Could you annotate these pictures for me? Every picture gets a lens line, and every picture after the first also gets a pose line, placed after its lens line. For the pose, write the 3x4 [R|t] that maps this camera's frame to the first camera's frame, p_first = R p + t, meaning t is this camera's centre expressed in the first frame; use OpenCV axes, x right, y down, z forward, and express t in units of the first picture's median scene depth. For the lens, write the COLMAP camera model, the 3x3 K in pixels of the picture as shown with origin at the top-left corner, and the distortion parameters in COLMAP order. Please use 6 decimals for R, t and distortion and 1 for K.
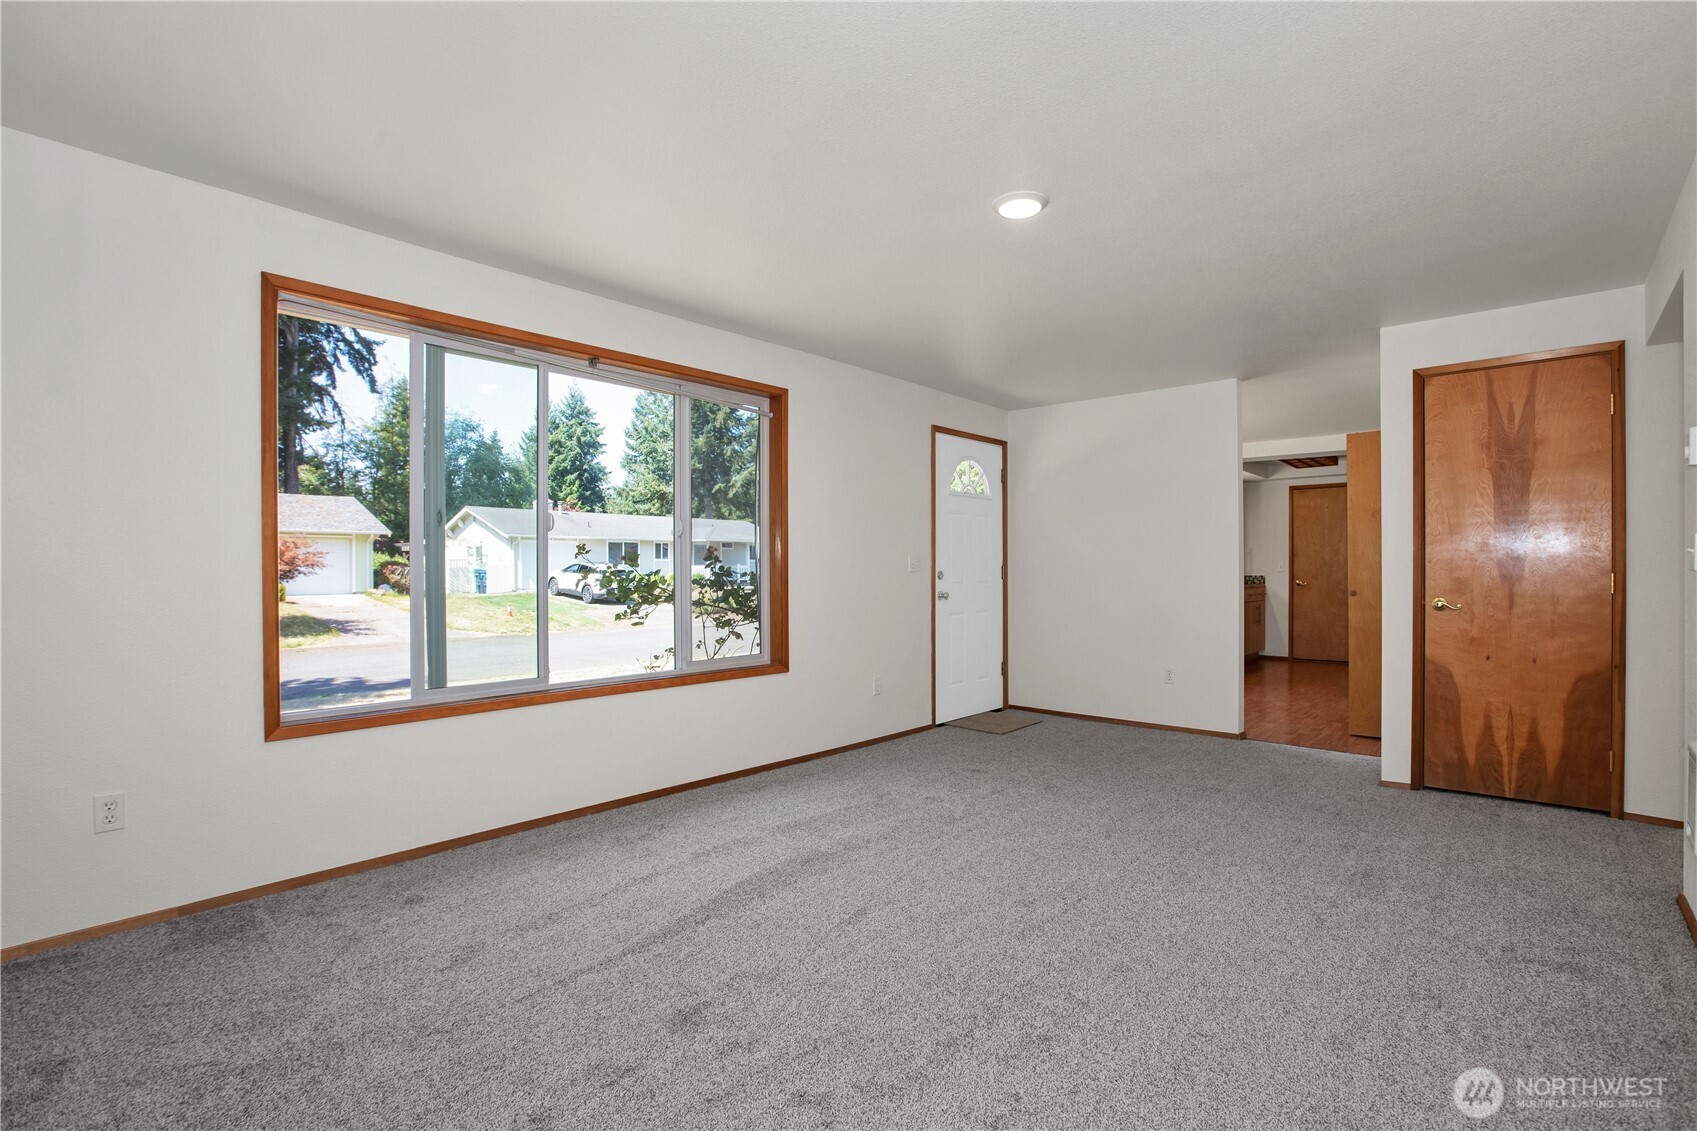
lens RADIAL K [[866.8, 0, 849.2], [0, 866.8, 568.1], [0, 0, 1]] dist [-0.004055, -0.000173]
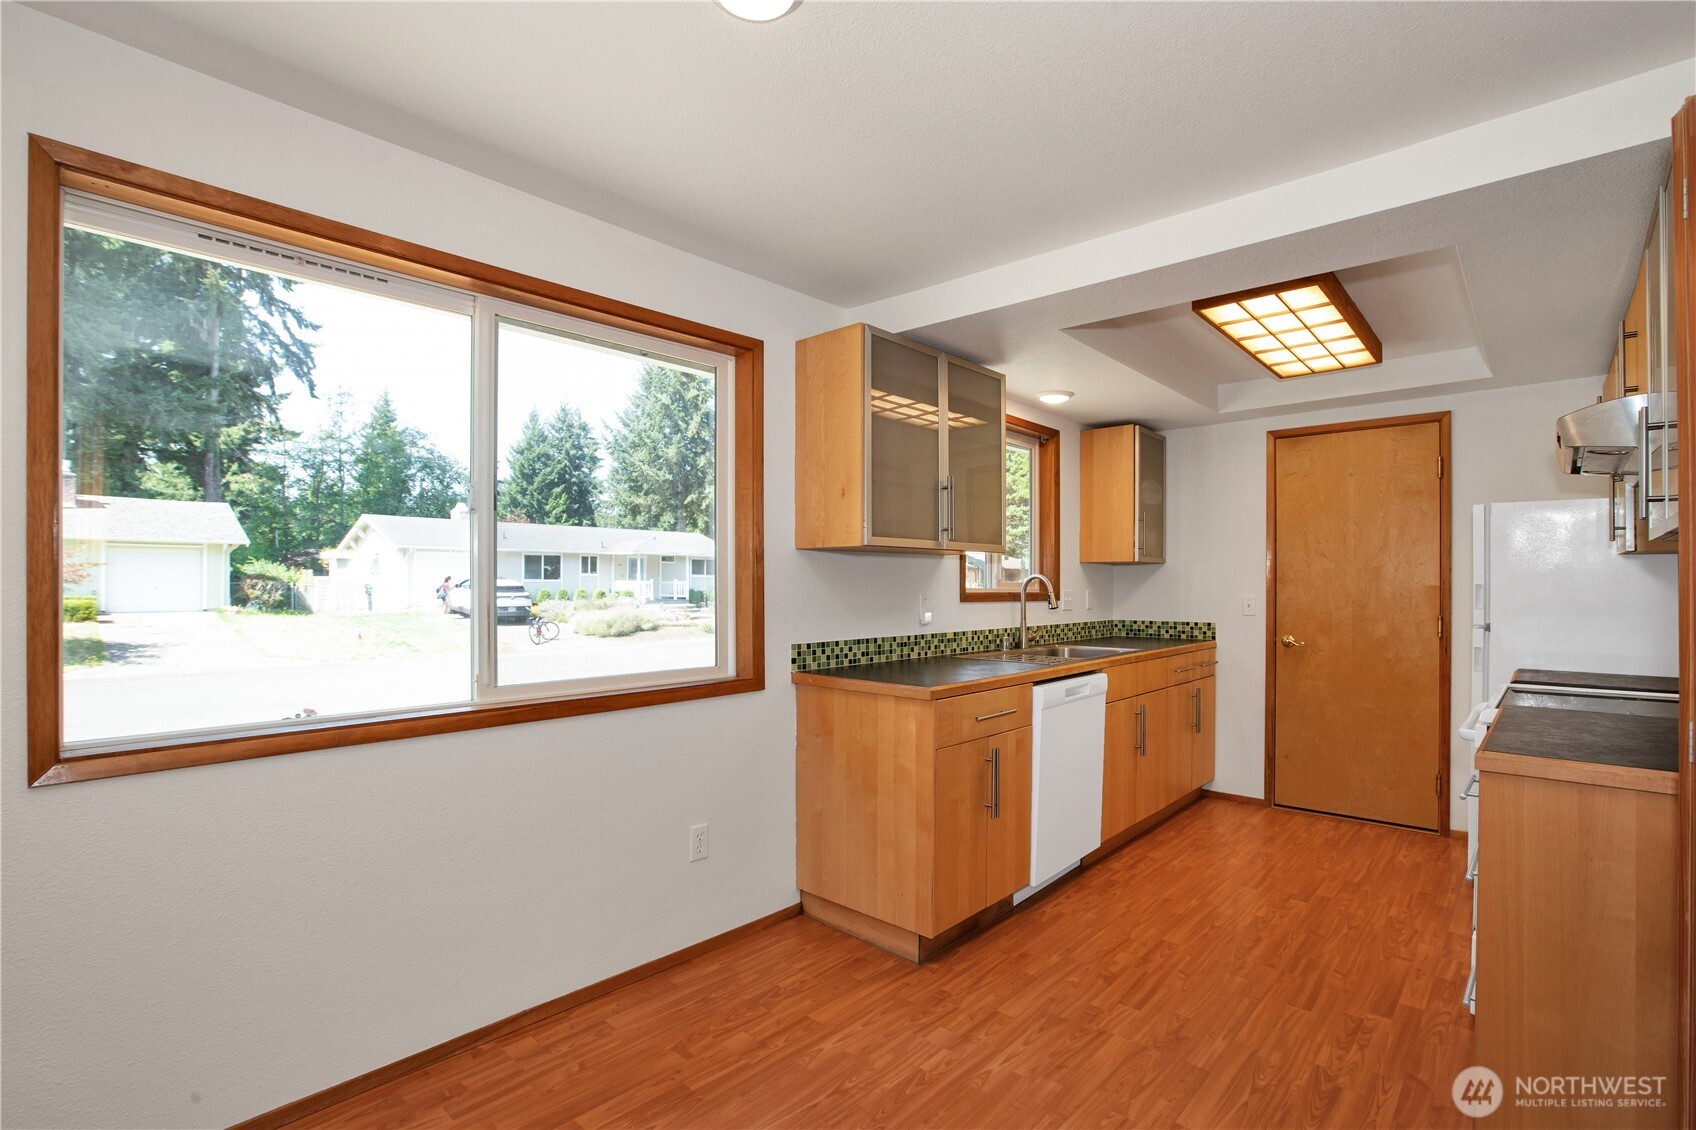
lens RADIAL K [[784.4, 0, 851.4], [0, 784.4, 582.7], [0, 0, 1]] dist [-0.014304, 0.000075]
pose [[0.998737, 0.006826, -0.049775, 0.090506], [-0.006714, 0.999975, 0.002421, -0.003981], [0.049790, -0.002084, 0.998758, 0.168819]]
